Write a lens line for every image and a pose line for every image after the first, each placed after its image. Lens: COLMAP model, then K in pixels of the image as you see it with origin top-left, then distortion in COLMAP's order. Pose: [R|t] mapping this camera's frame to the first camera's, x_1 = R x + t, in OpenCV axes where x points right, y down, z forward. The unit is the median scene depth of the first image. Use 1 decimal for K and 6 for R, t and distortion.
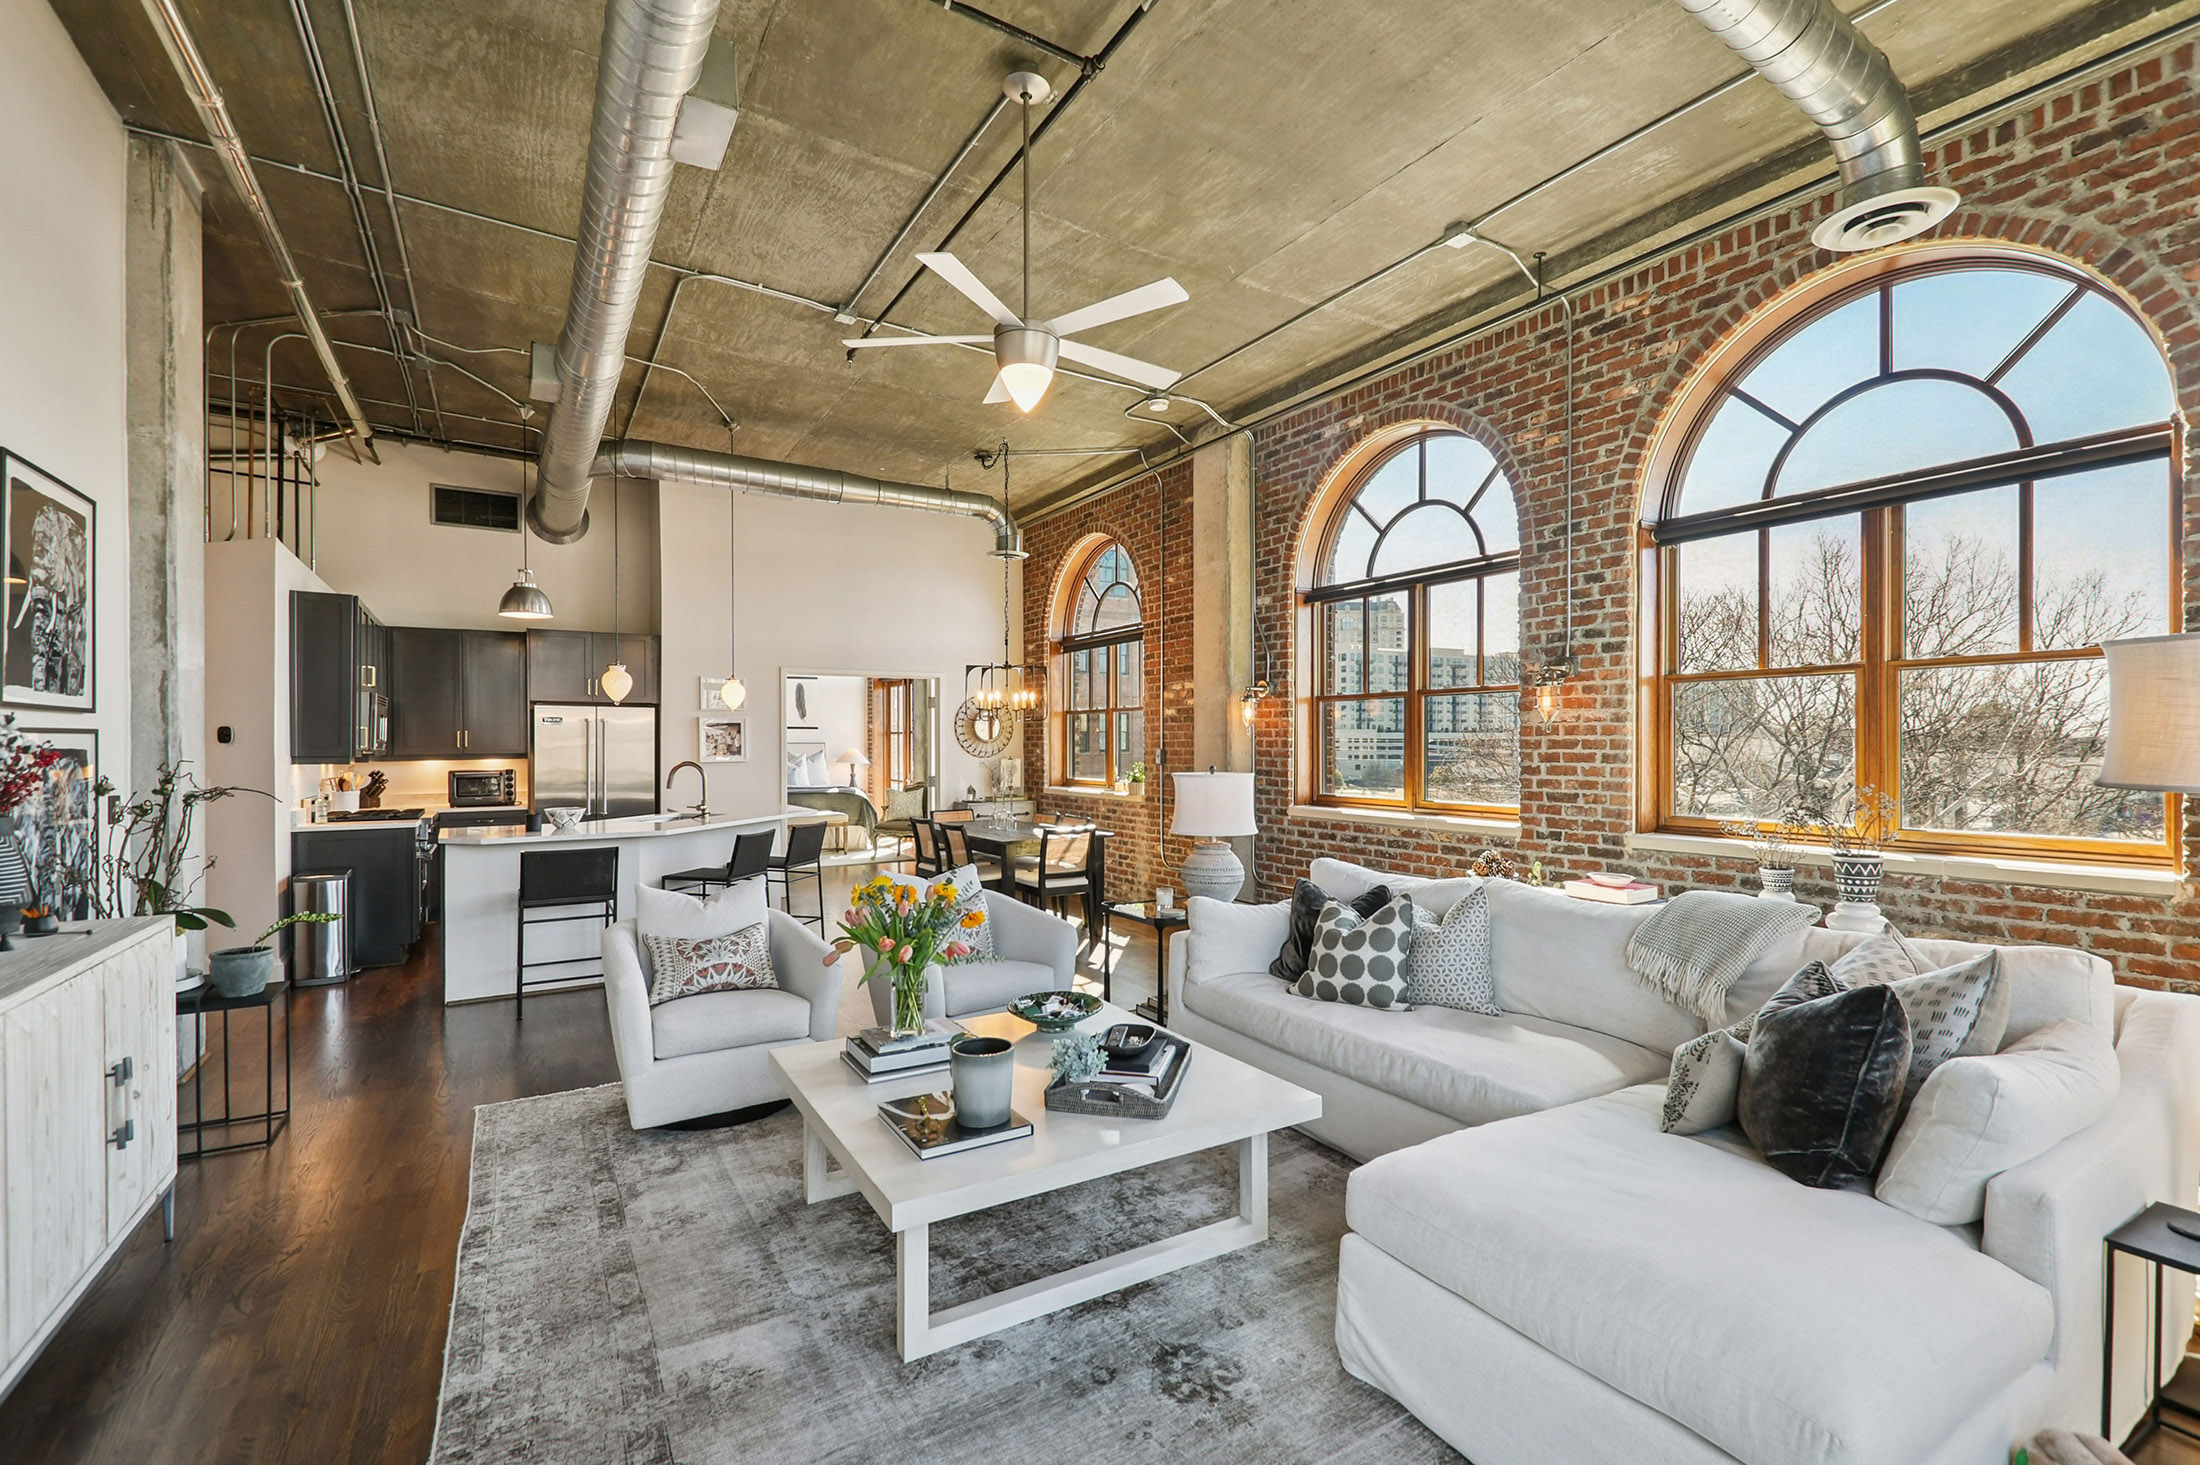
lens RADIAL K [[959.8, 0, 1100.2], [0, 959.8, 750.1], [0, 0, 1]] dist [0.002812, 0.000216]
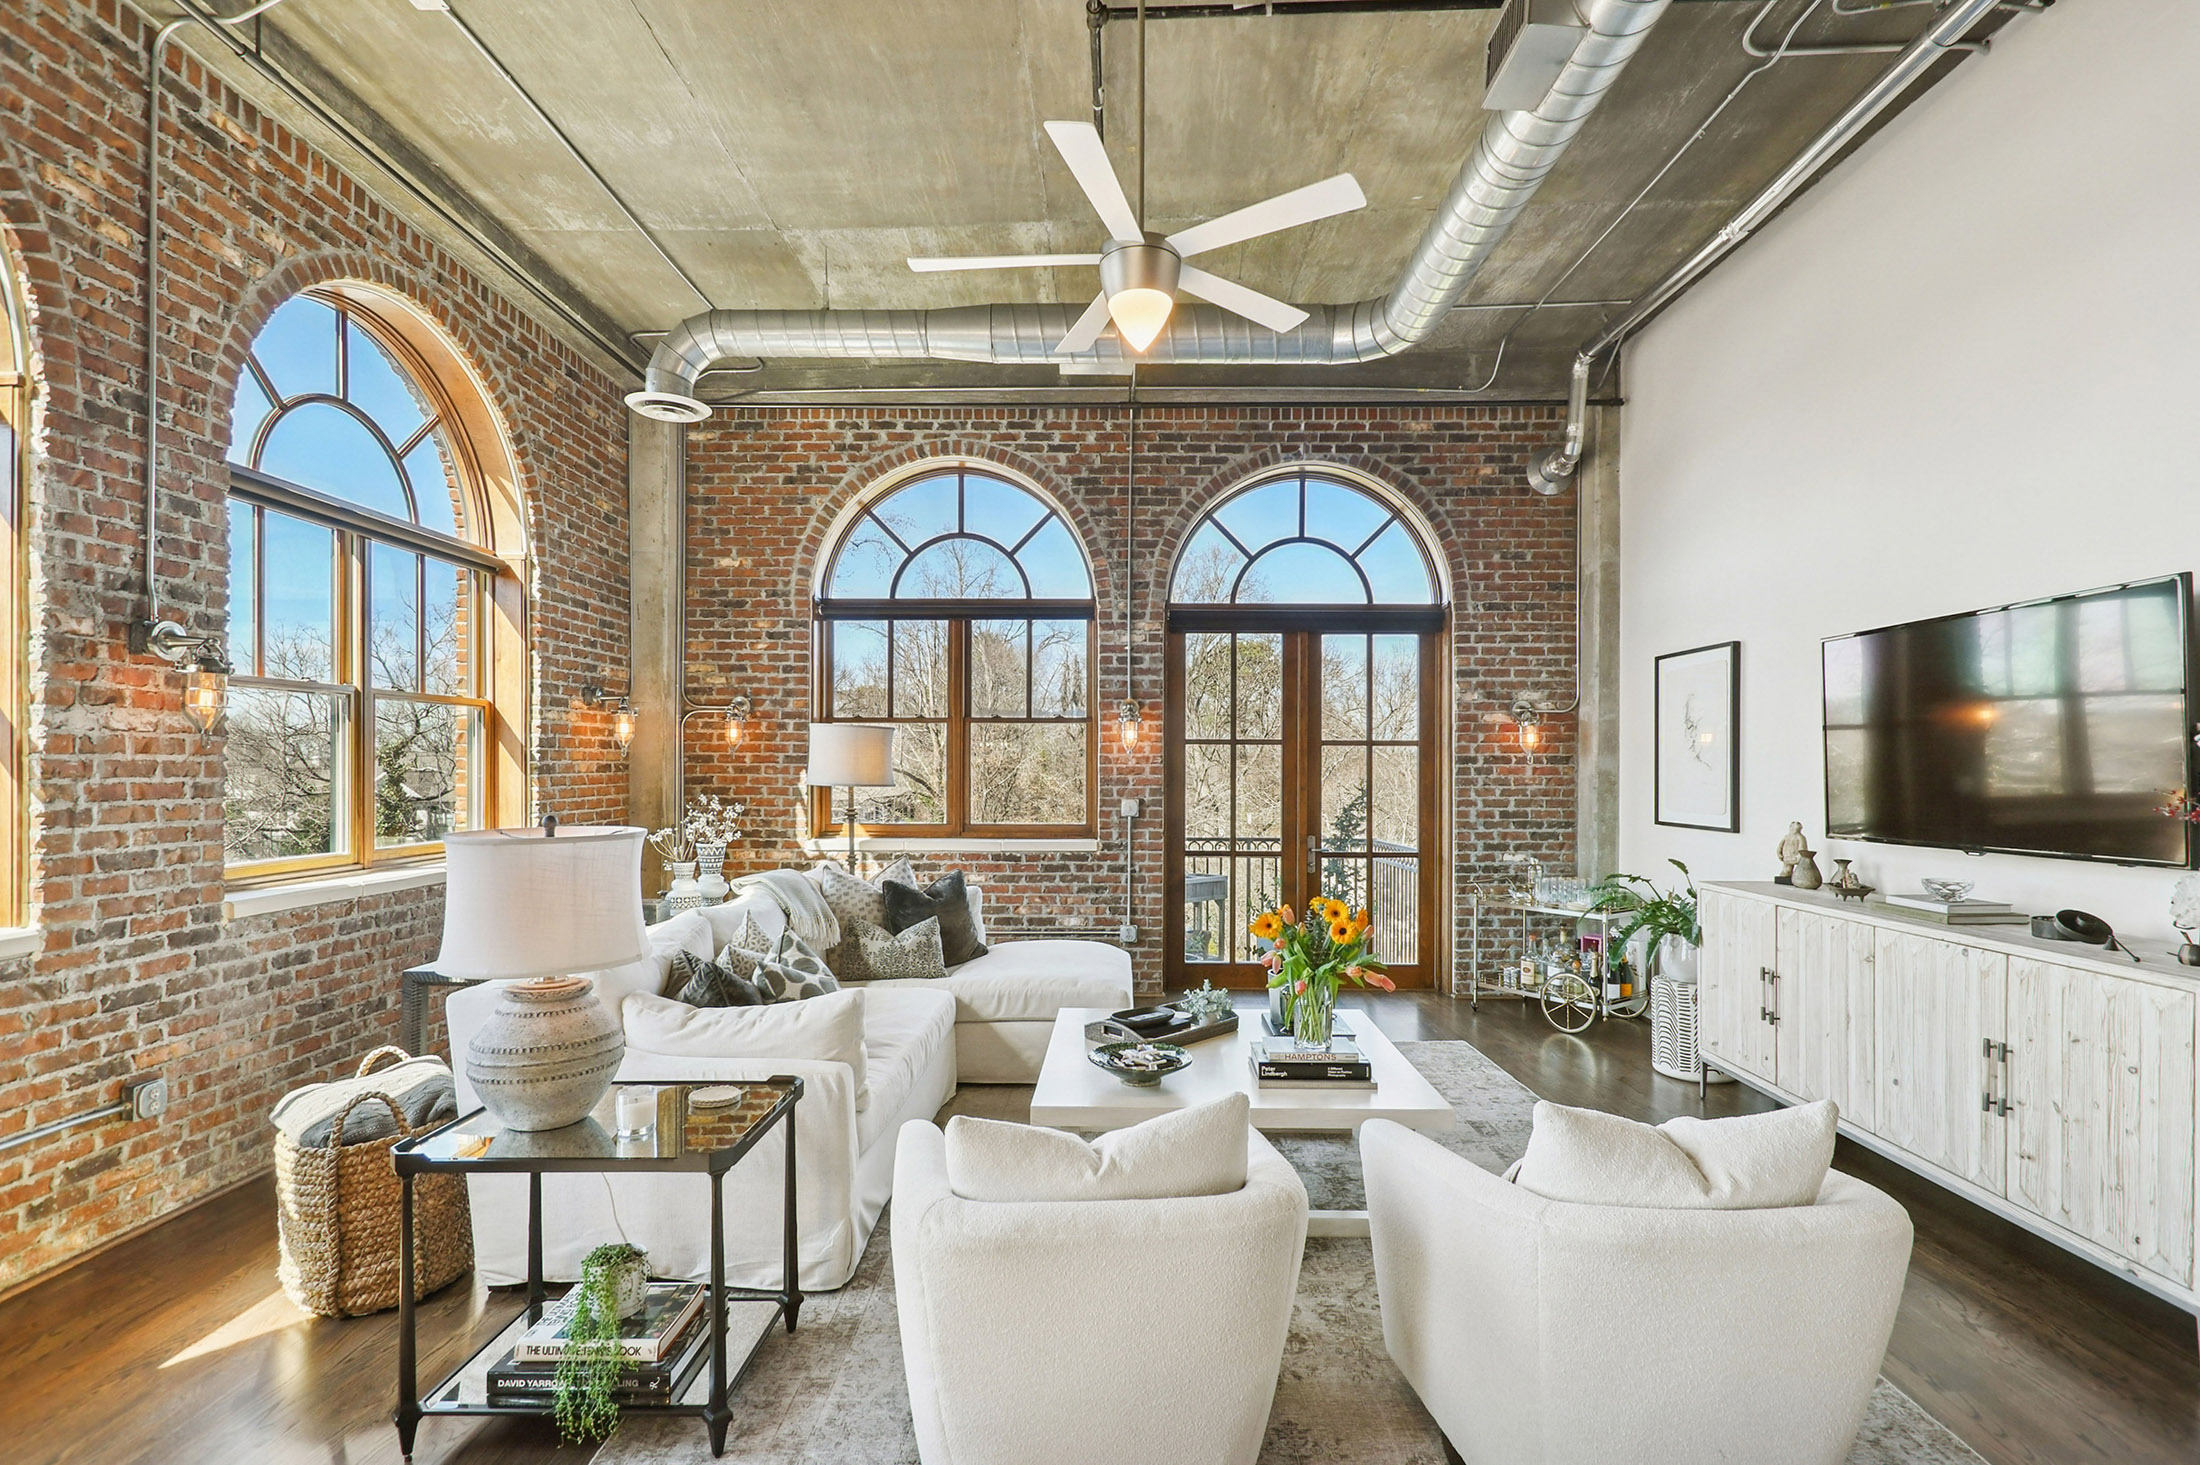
lens RADIAL K [[1037.9, 0, 1109.6], [0, 1037.9, 767.1], [0, 0, 1]] dist [0.002306, -0.002962]
pose [[-0.849077, 0.001235, 0.528268, -0.338375], [0.003637, 0.999987, 0.003507, -0.007031], [-0.528256, 0.004899, -0.849071, 1.171907]]
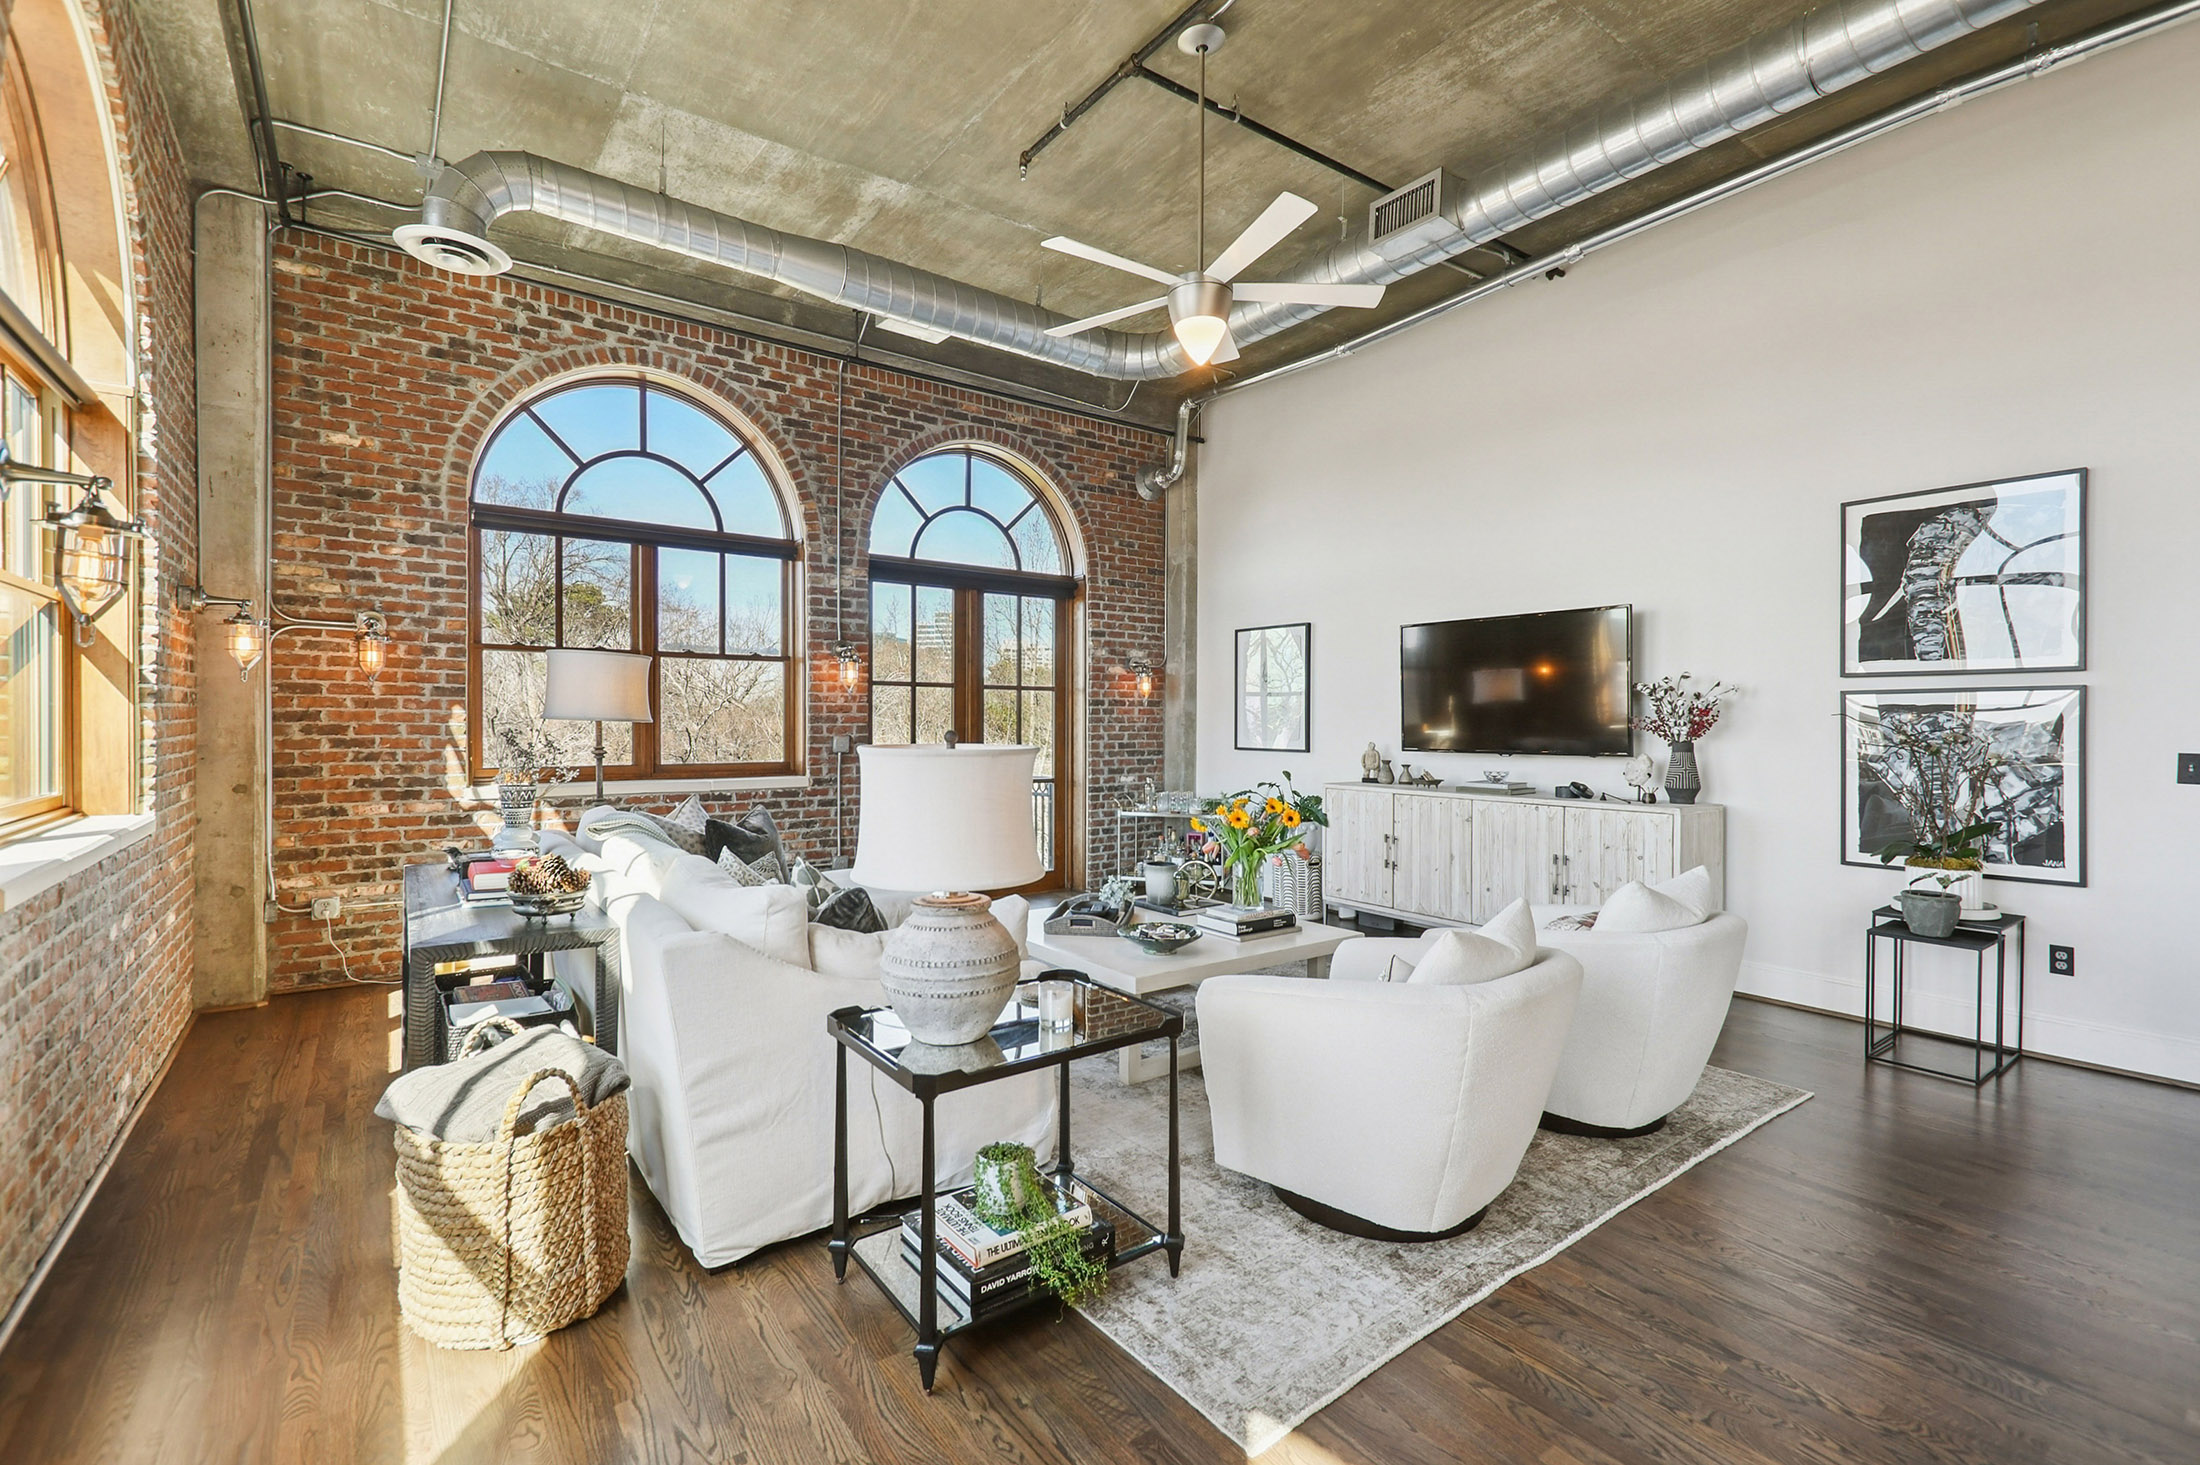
lens RADIAL K [[971.6, 0, 1102.0], [0, 971.6, 727.5], [0, 0, 1]] dist [0.027526, -0.011240]
pose [[-0.995856, -0.000836, -0.090942, 0.080539], [-0.002034, 0.999912, 0.013088, 0.008575], [0.090923, 0.013219, -0.995770, 1.350600]]
